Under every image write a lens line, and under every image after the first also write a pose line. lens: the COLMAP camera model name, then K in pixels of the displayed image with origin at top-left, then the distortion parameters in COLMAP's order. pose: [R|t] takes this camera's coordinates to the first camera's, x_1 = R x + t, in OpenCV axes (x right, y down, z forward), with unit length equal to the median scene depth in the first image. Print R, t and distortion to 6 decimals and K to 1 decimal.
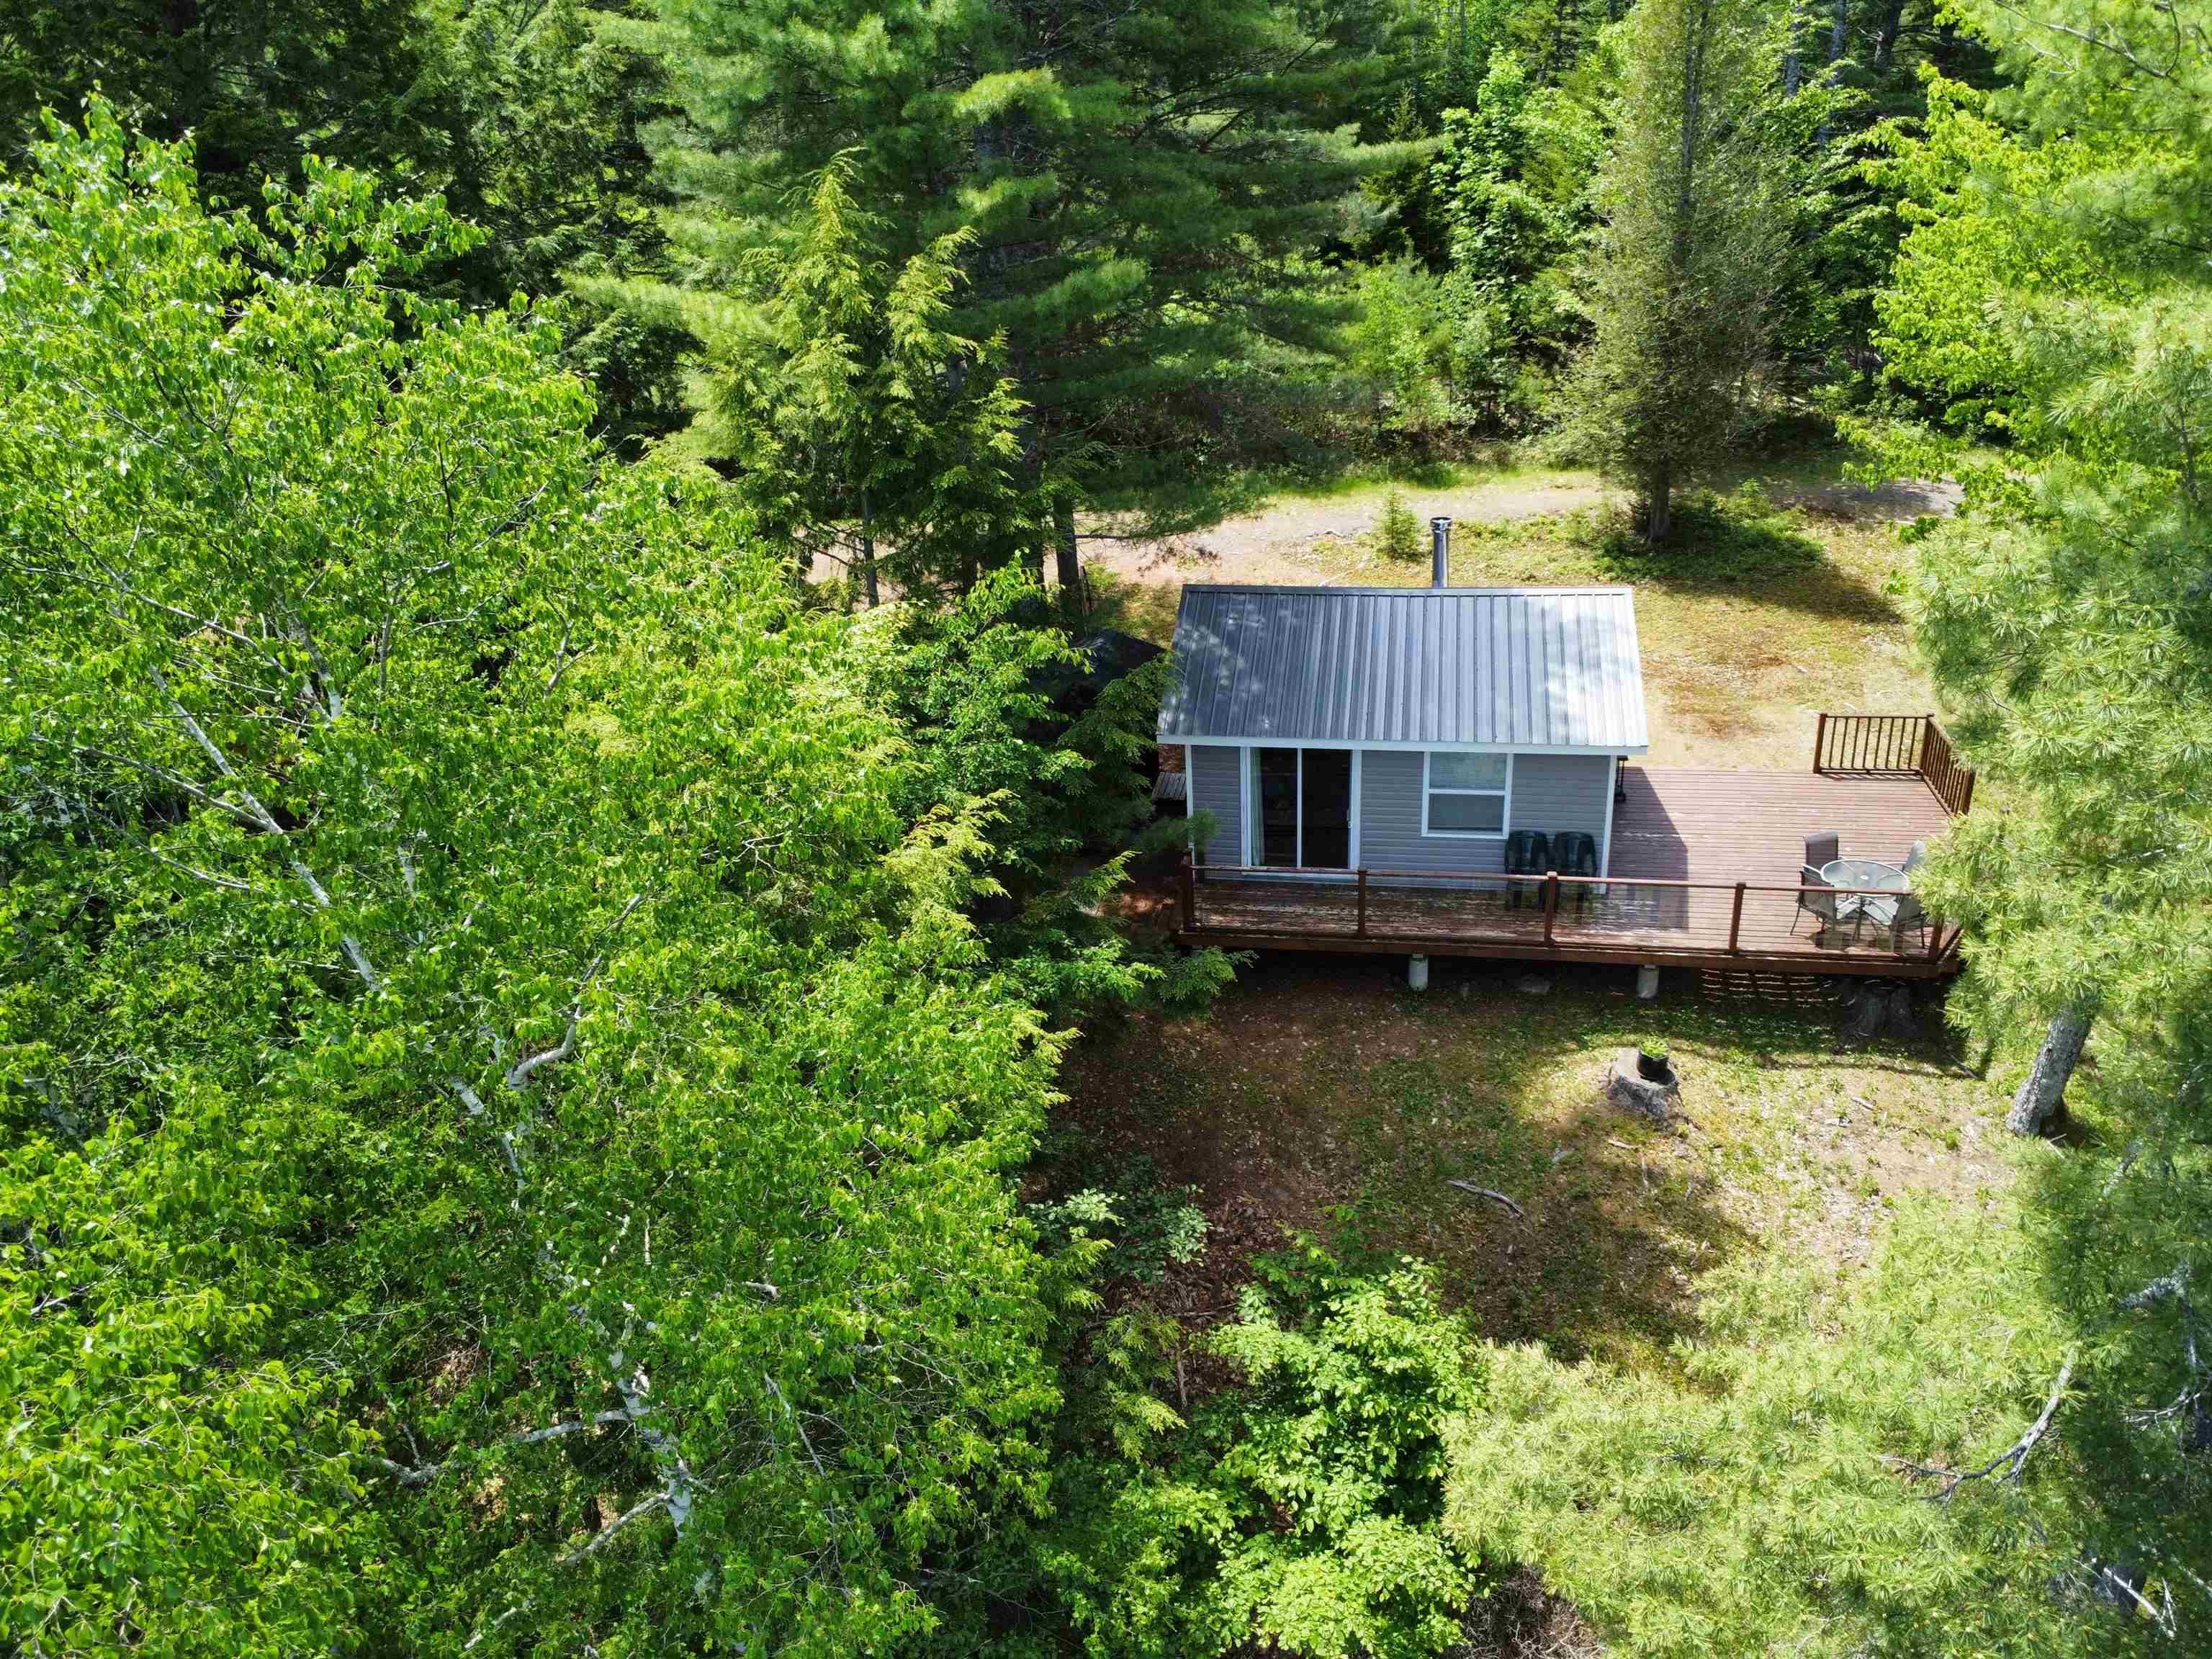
lens RADIAL K [[1624.5, 0, 1102.6], [0, 1624.5, 845.7], [0, 0, 1]] dist [-0.023025, -0.010649]
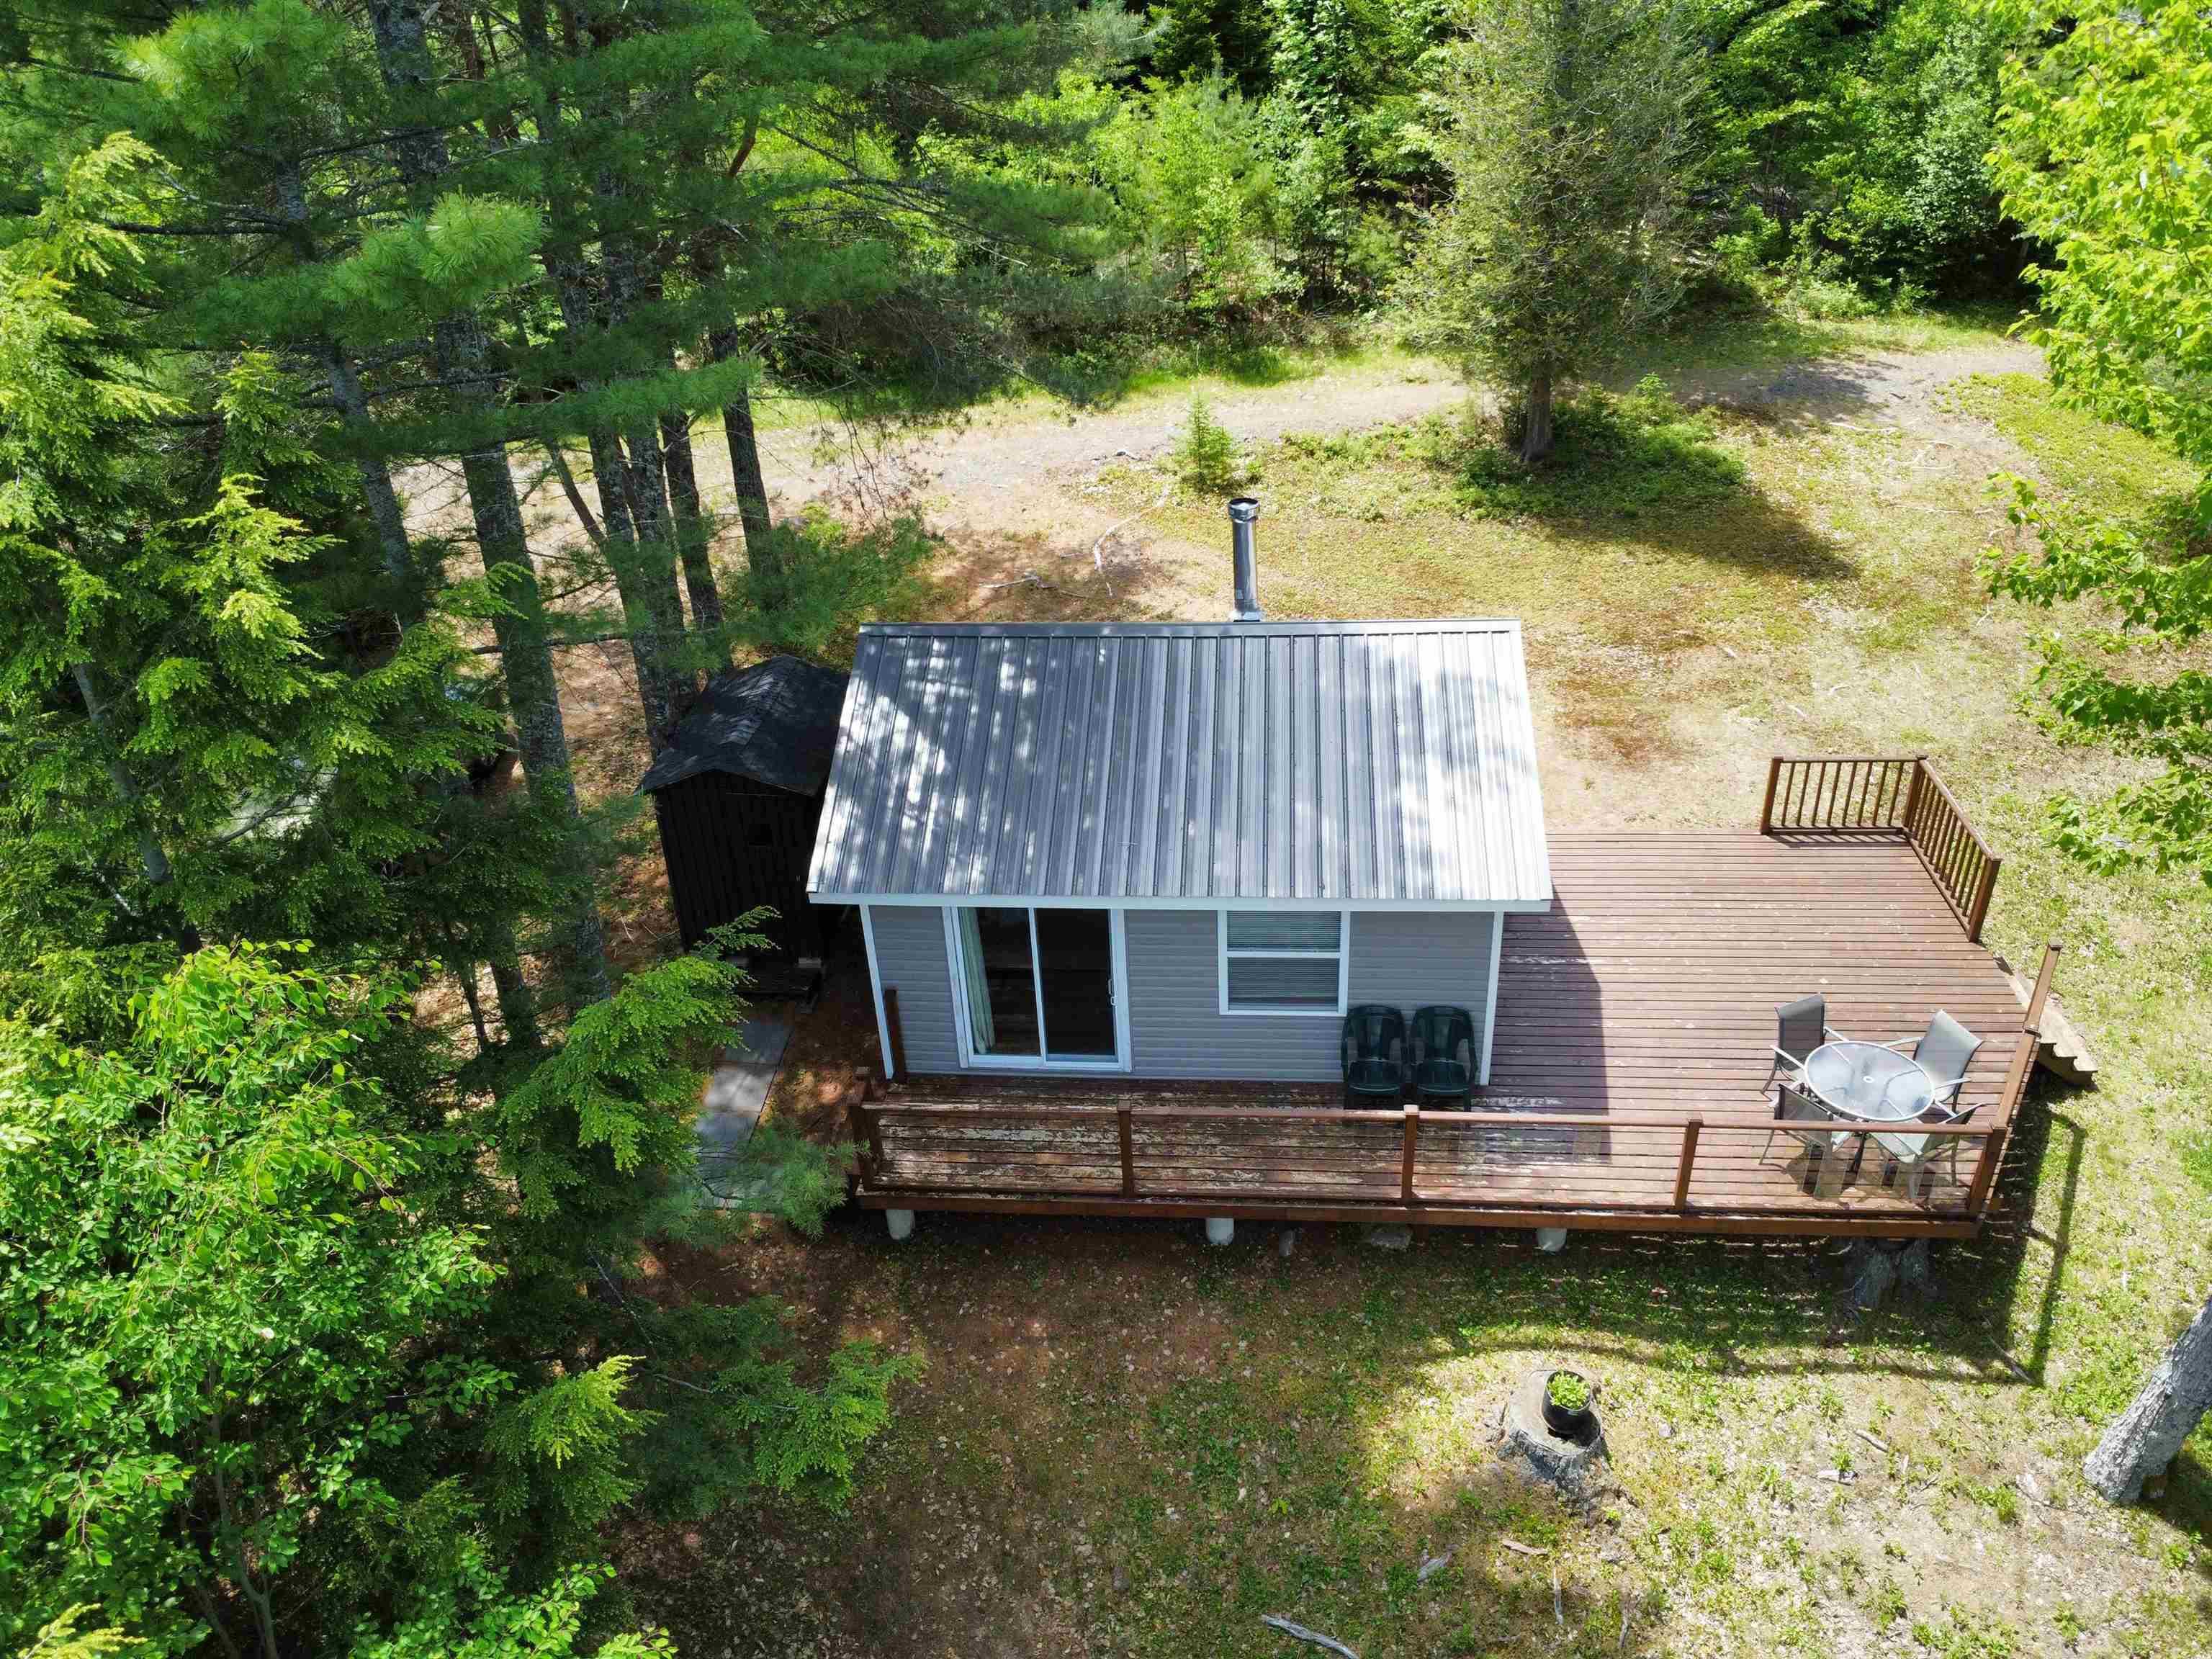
lens RADIAL K [[1624.5, 0, 1102.6], [0, 1624.5, 845.7], [0, 0, 1]] dist [-0.023025, -0.010649]
pose [[0.995724, -0.048371, 0.078696, 0.073636], [0.039444, 0.993007, 0.111276, -0.113290], [-0.083529, -0.107696, 0.990669, 0.257035]]
